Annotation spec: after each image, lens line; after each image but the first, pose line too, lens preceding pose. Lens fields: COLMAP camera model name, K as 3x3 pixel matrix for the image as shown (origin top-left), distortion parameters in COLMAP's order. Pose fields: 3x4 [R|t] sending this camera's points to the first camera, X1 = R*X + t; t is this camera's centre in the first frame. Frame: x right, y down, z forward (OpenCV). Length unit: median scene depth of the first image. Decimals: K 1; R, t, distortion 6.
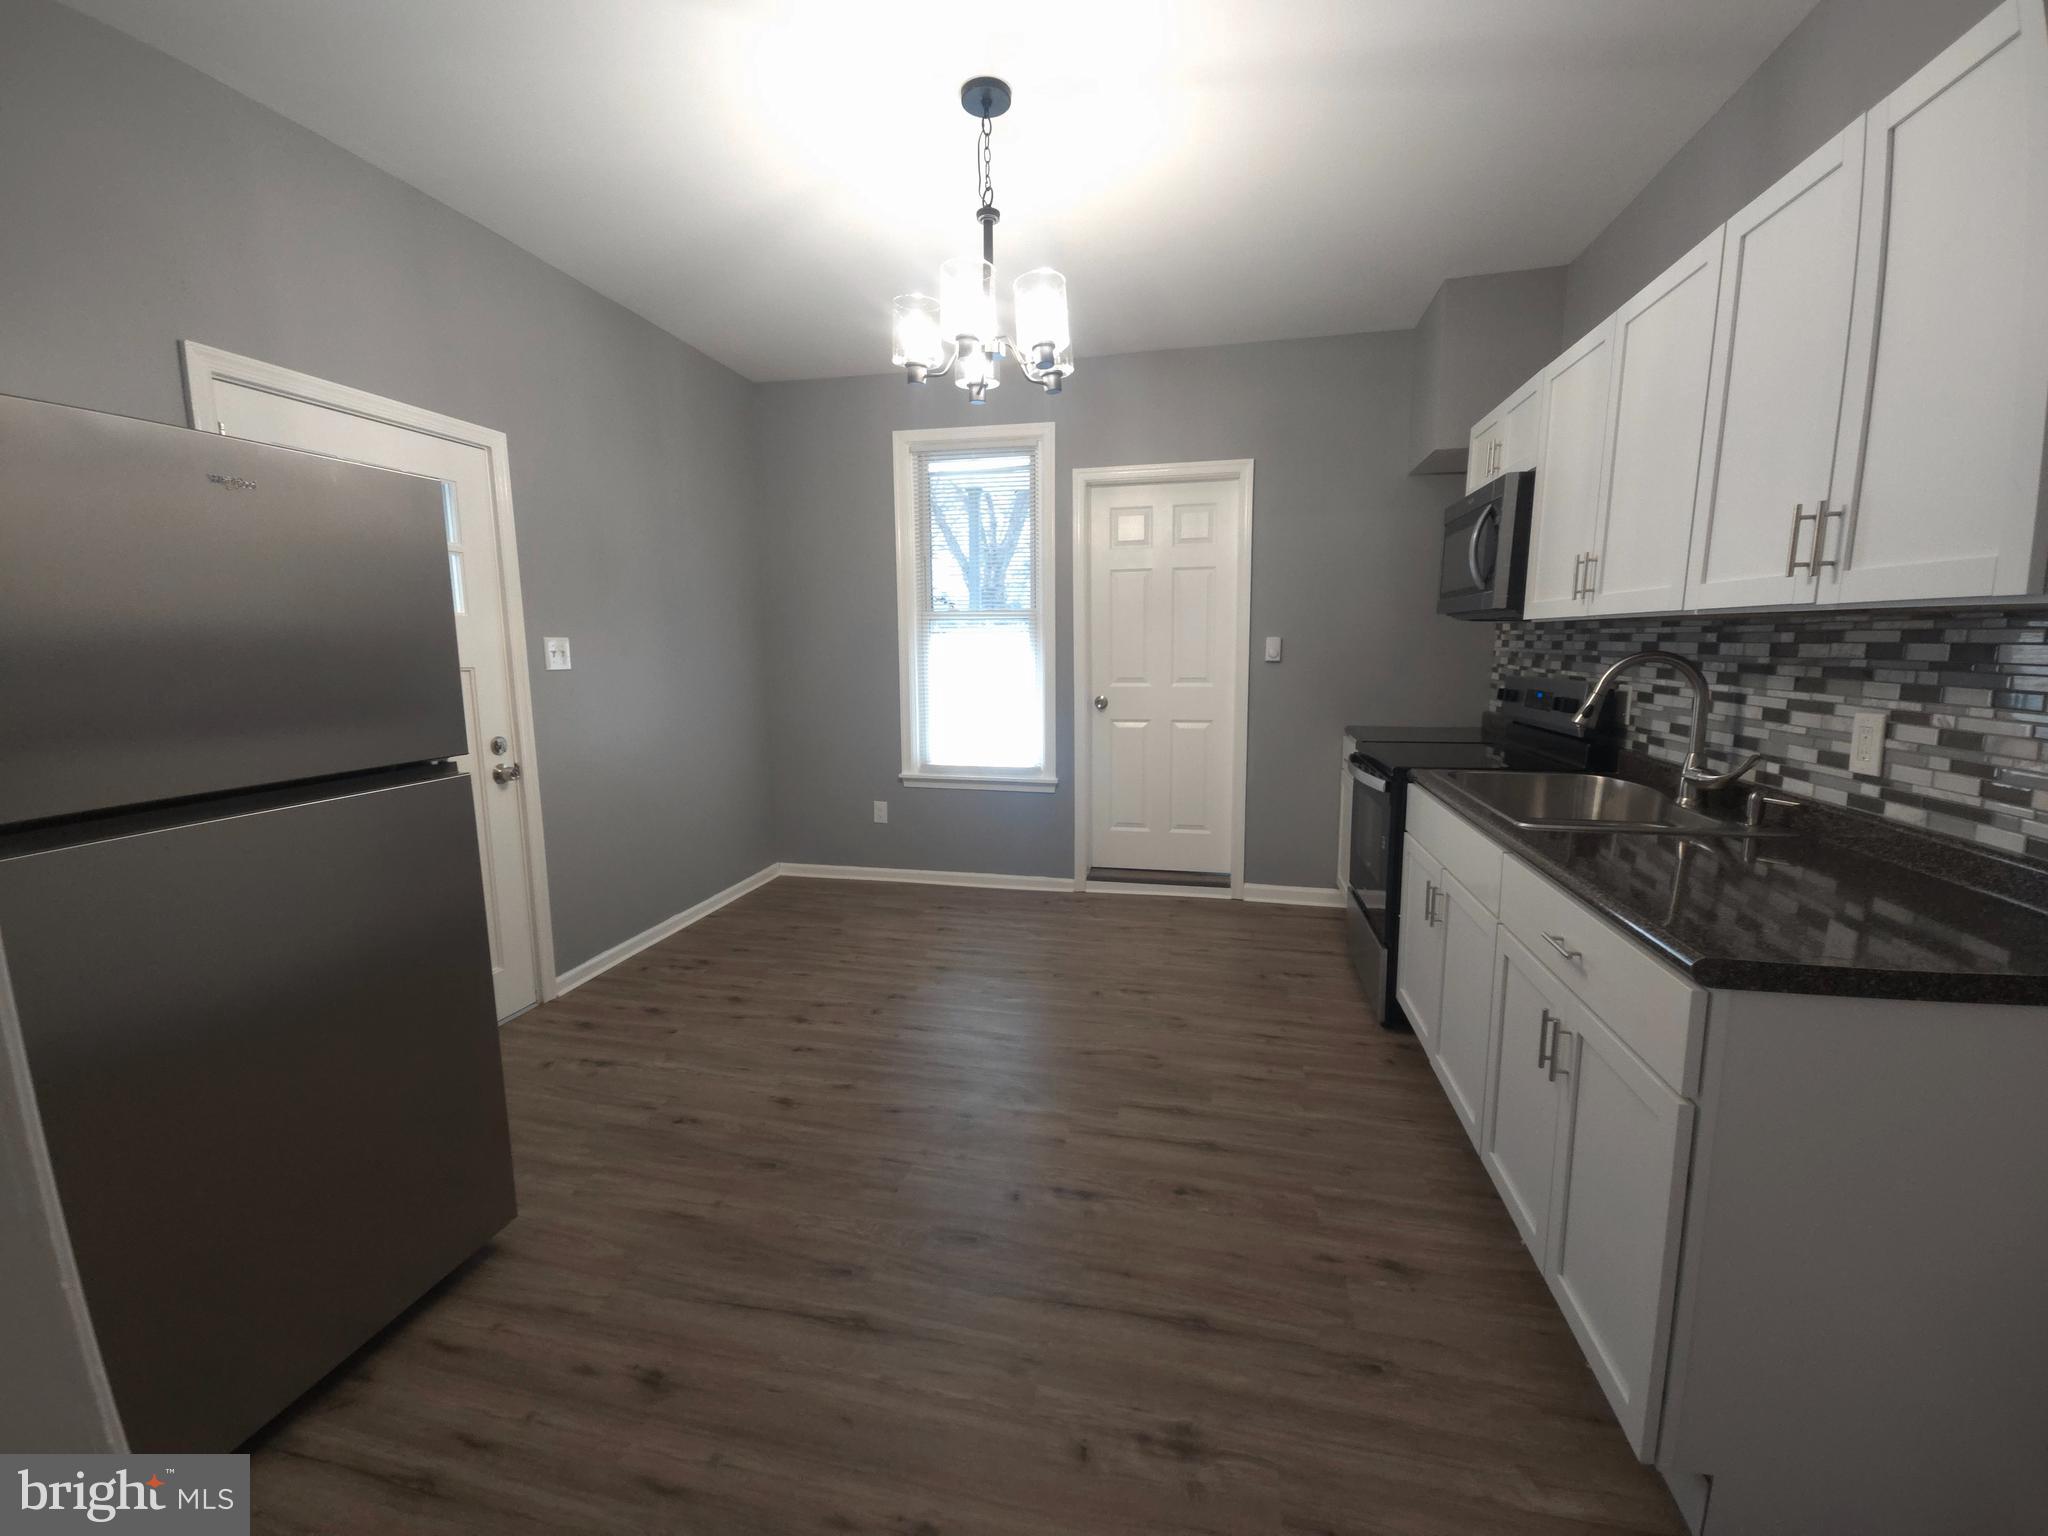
lens RADIAL K [[836.2, 0, 1021.6], [0, 836.2, 761.9], [0, 0, 1]] dist [0.002521, 0.000075]
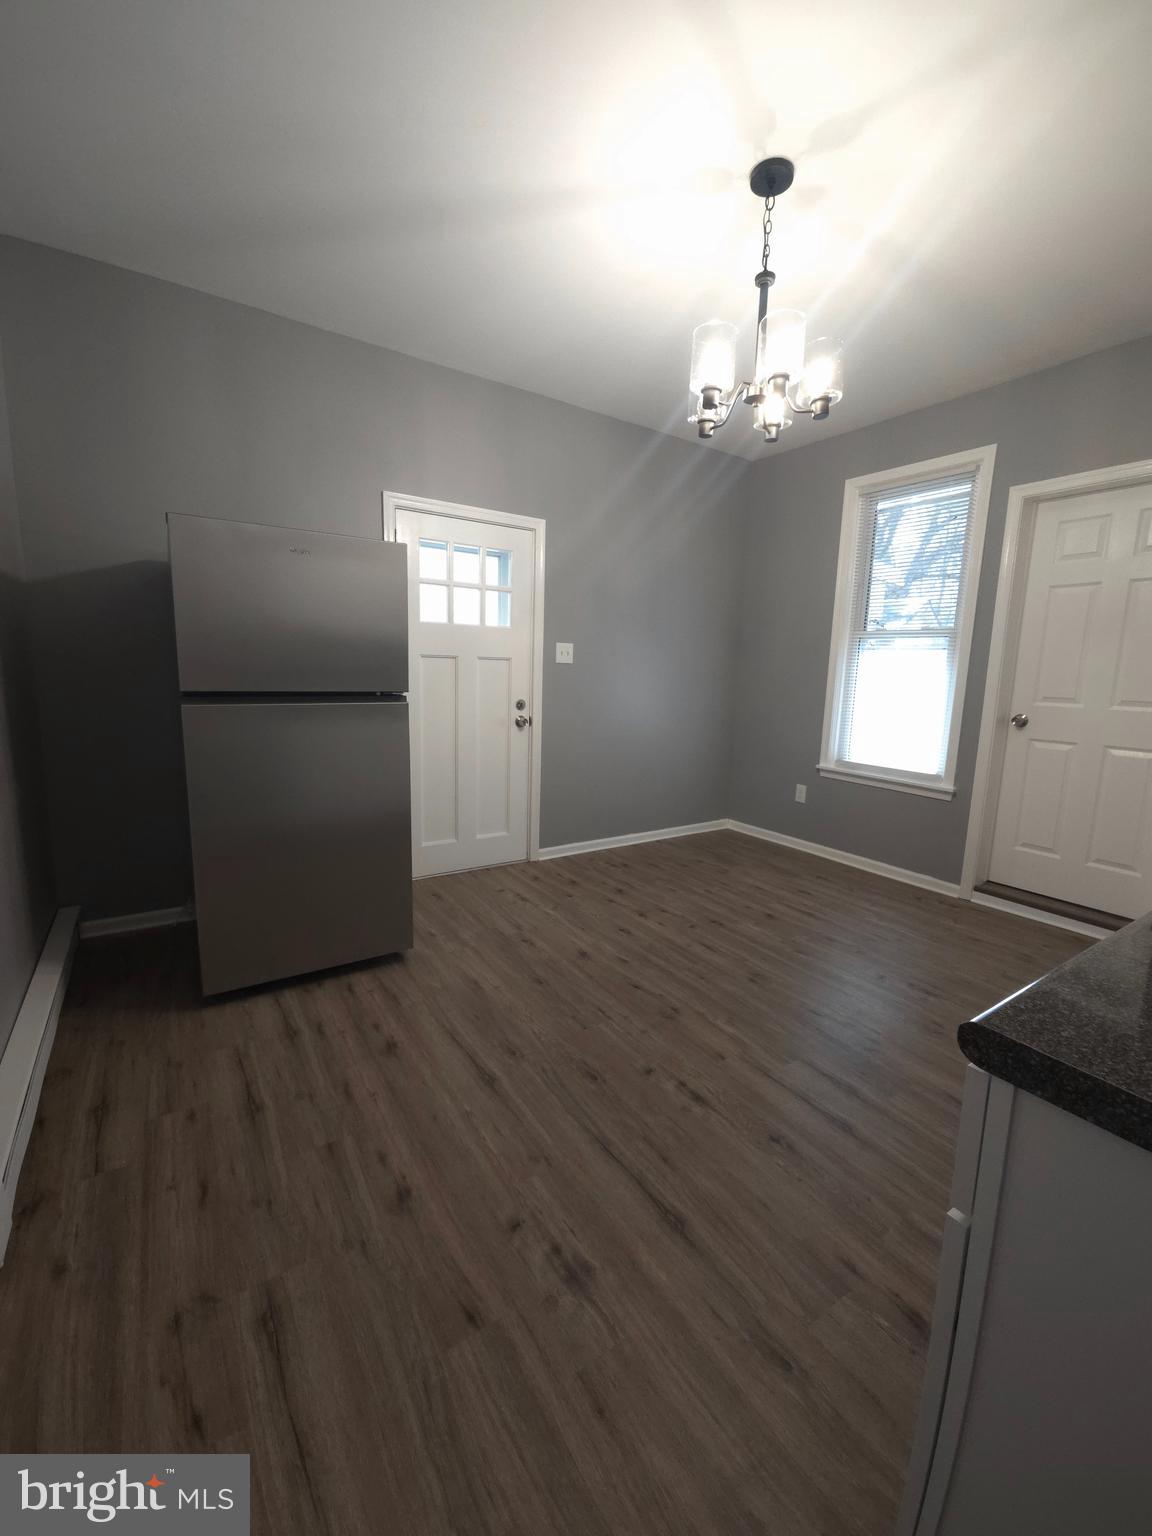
lens RADIAL K [[627.2, 0, 577.6], [0, 627.2, 765.7], [0, 0, 1]] dist [0.002521, 0.000075]
pose [[0.723094, 0.137443, -0.676937, 0.410205], [-0.132578, 0.989399, 0.059267, 0.014613], [0.677907, 0.046891, 0.733651, 0.169125]]
